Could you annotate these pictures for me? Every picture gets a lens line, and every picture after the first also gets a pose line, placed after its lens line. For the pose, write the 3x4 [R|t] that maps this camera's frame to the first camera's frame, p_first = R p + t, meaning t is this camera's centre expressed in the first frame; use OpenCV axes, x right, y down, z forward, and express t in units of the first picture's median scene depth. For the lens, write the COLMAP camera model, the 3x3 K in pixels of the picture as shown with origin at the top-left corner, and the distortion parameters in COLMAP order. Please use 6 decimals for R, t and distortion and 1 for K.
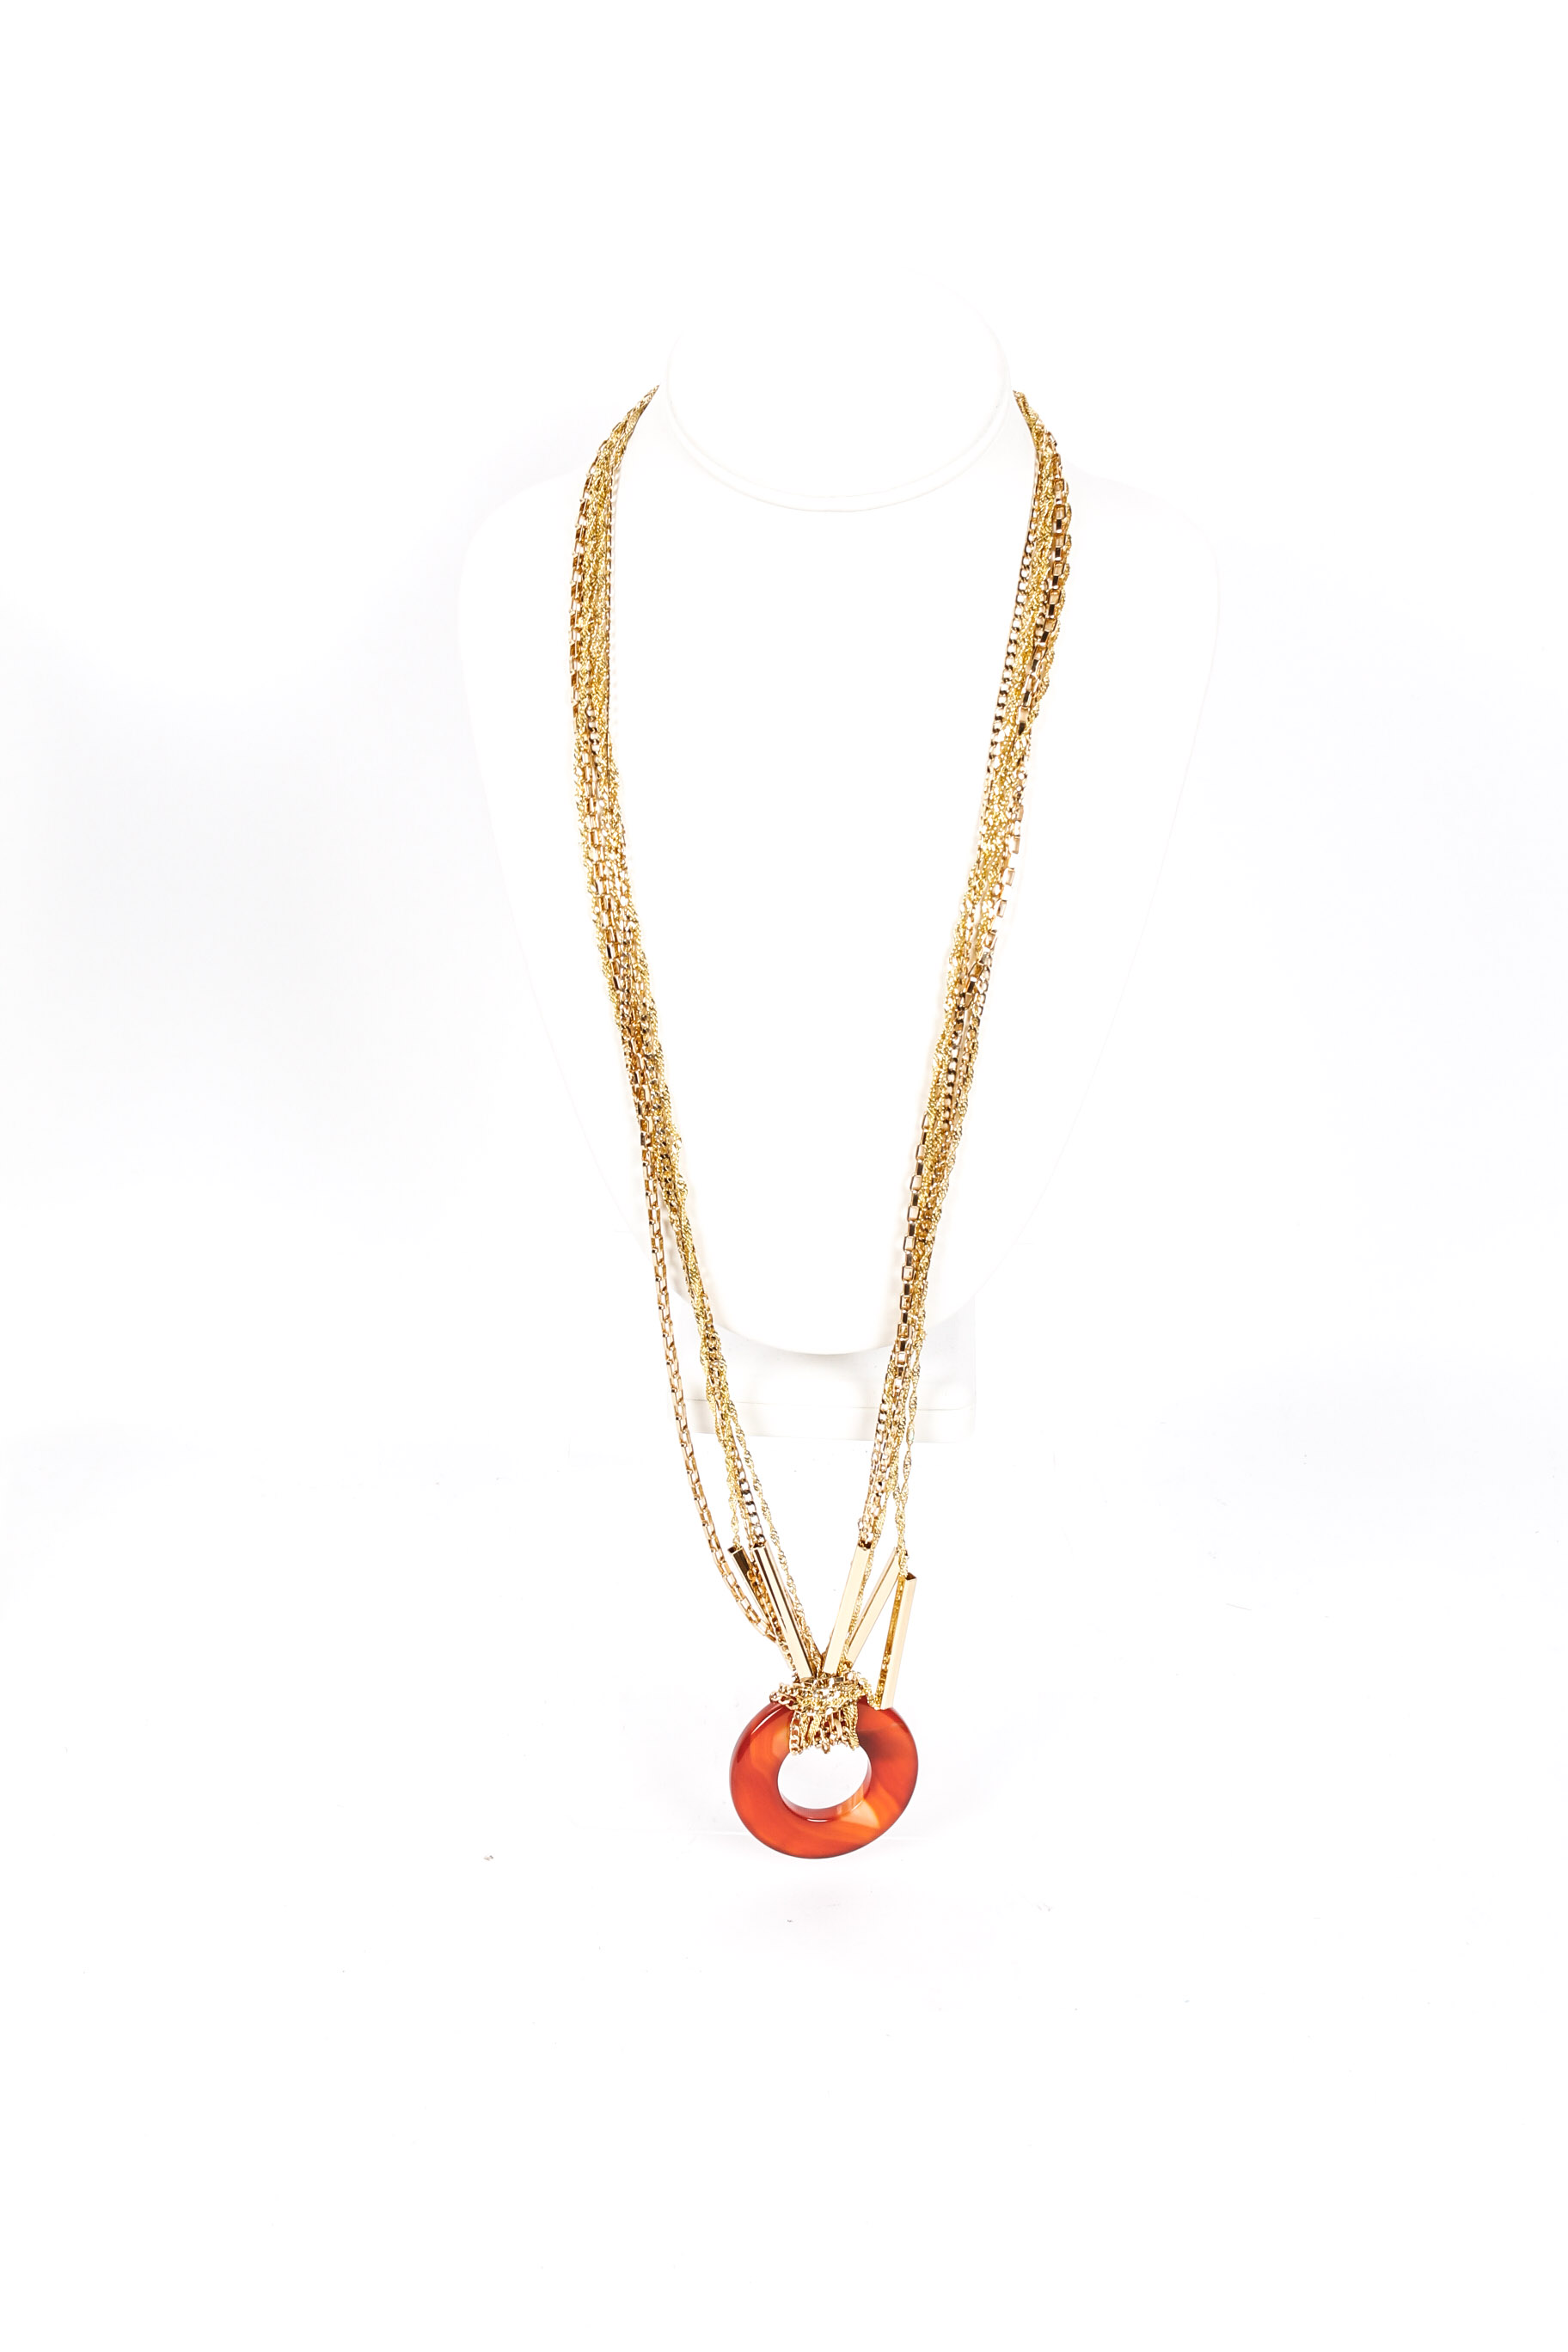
lens RADIAL K [[2917.4, 0, 786.5], [0, 2917.4, 1176.7], [0, 0, 1]] dist [0.001437, 0.000000]
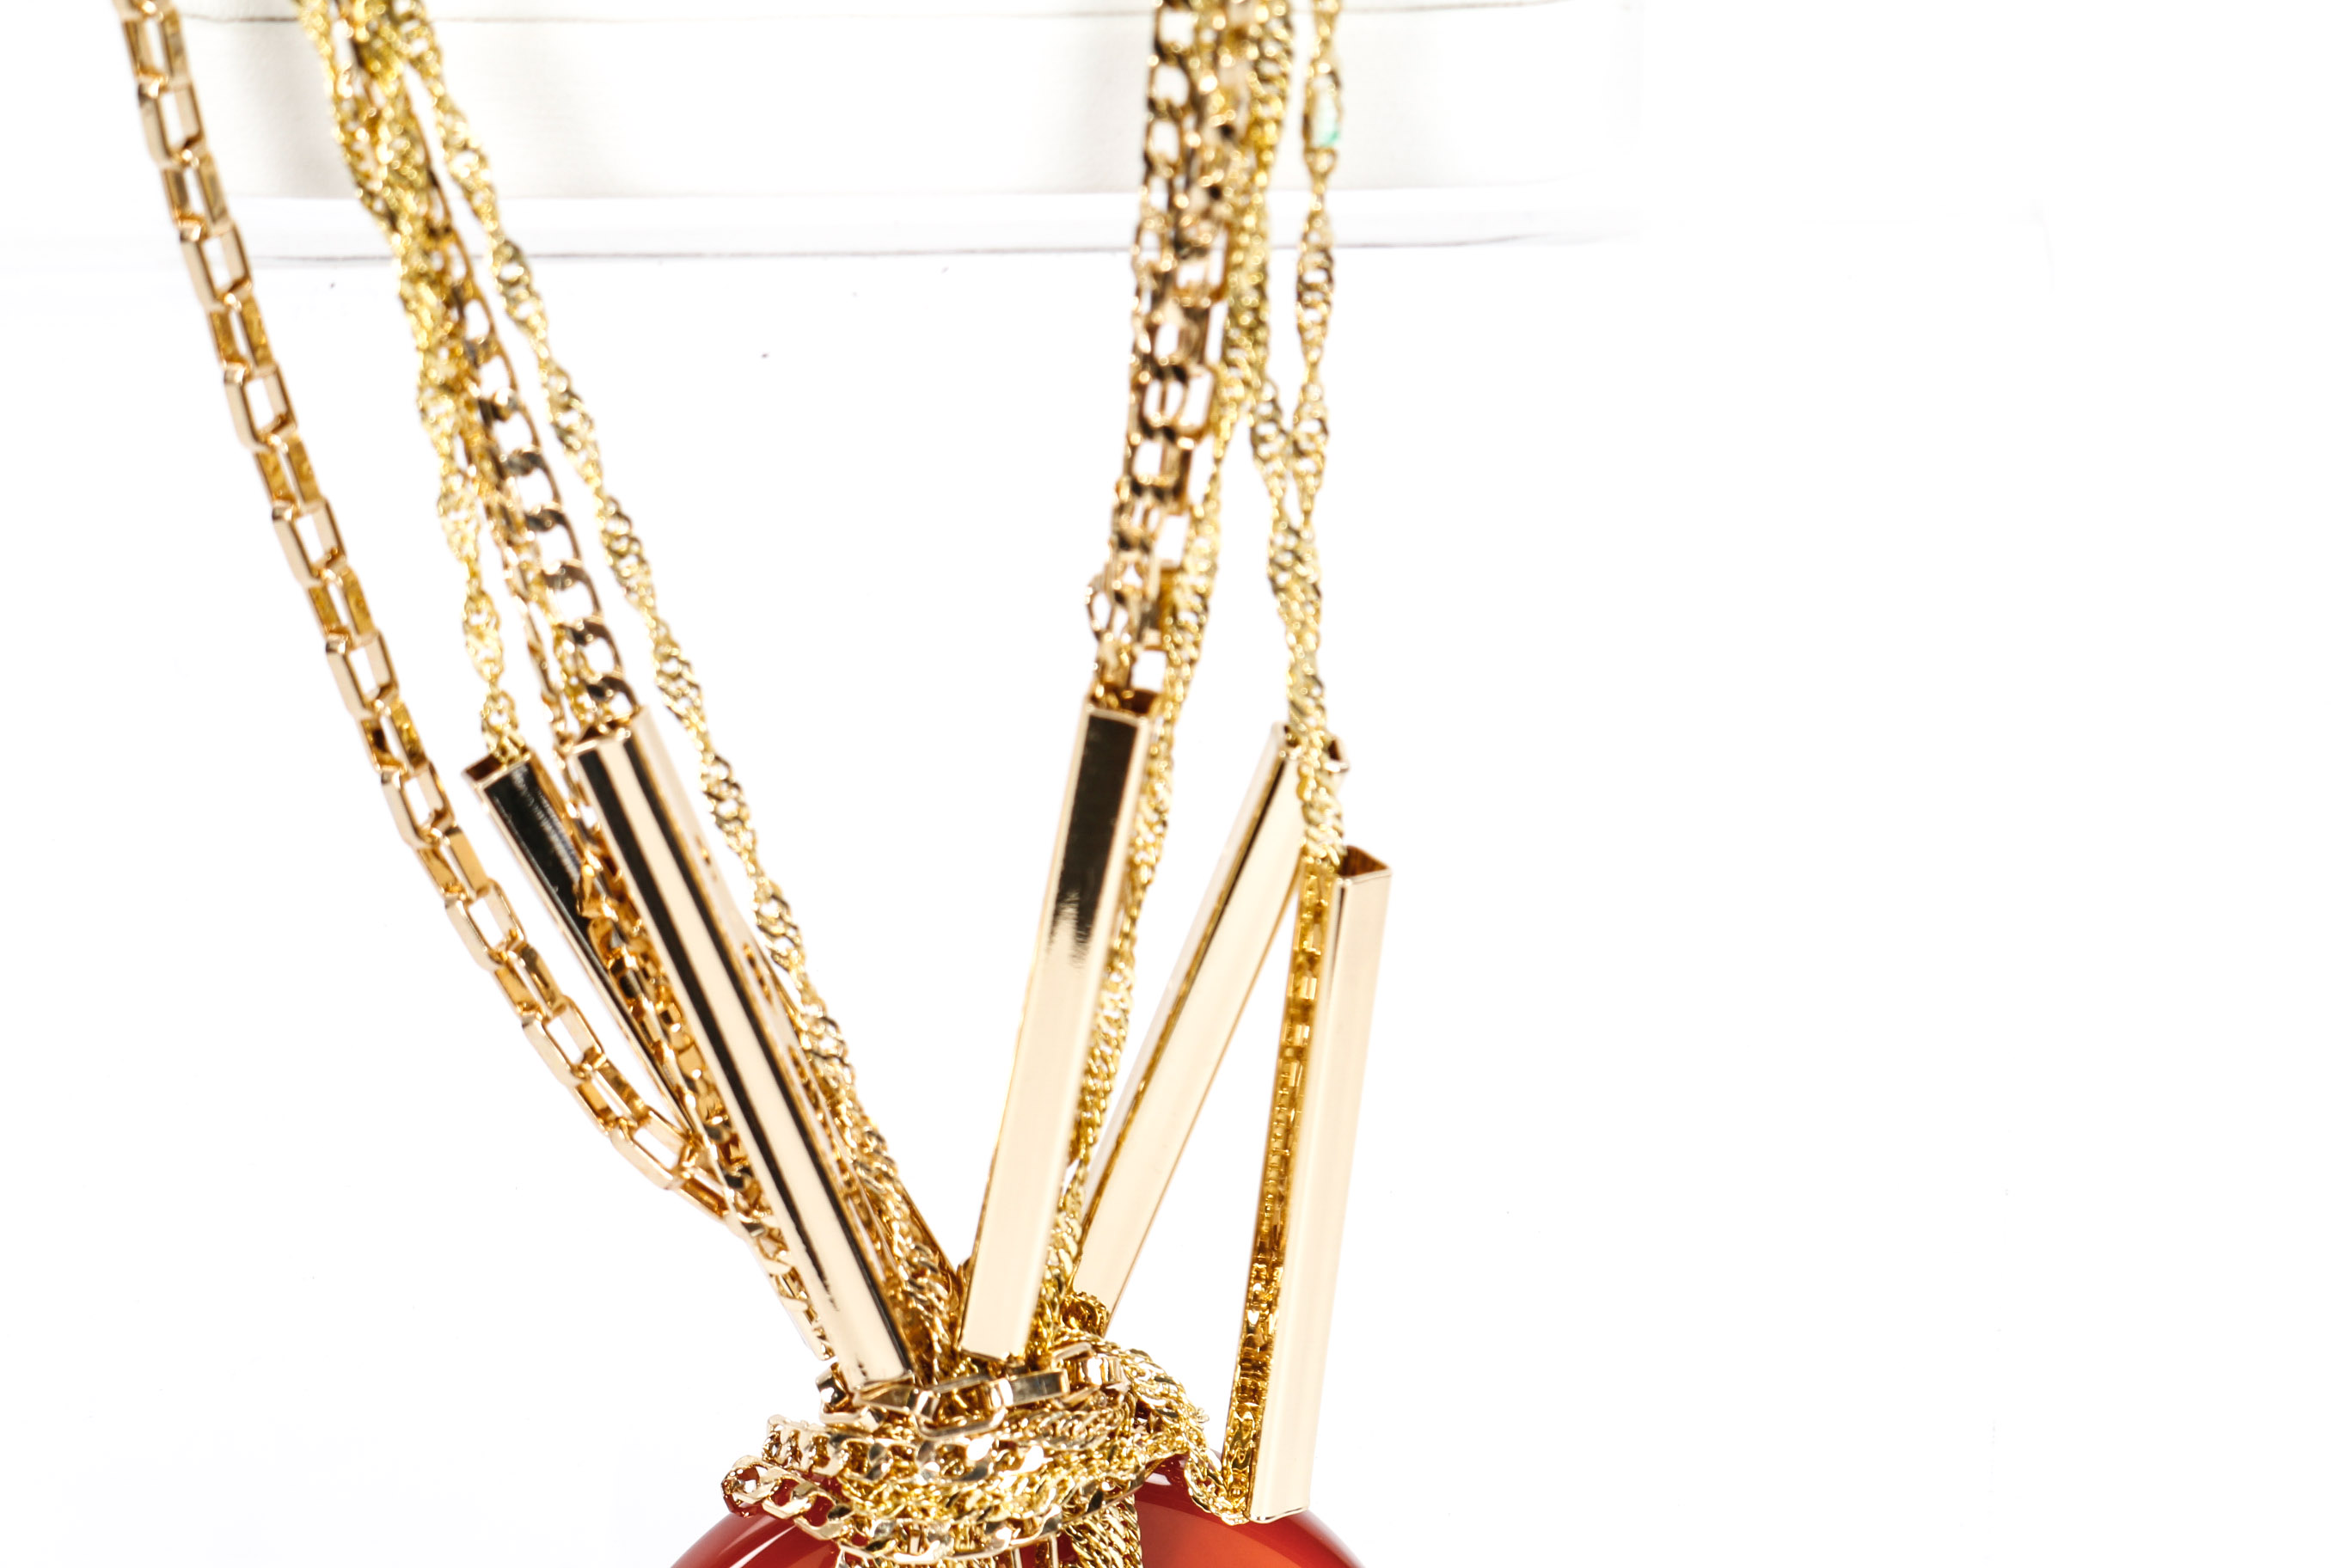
lens RADIAL K [[5937.8, 0, 1171.3], [0, 5937.8, 784.8], [0, 0, 1]] dist [0.032391, 0.000000]
pose [[0.999040, -0.043460, -0.005491, 0.031557], [0.043580, 0.998760, 0.024050, 0.119759], [0.004439, -0.024266, 0.999696, 0.577177]]
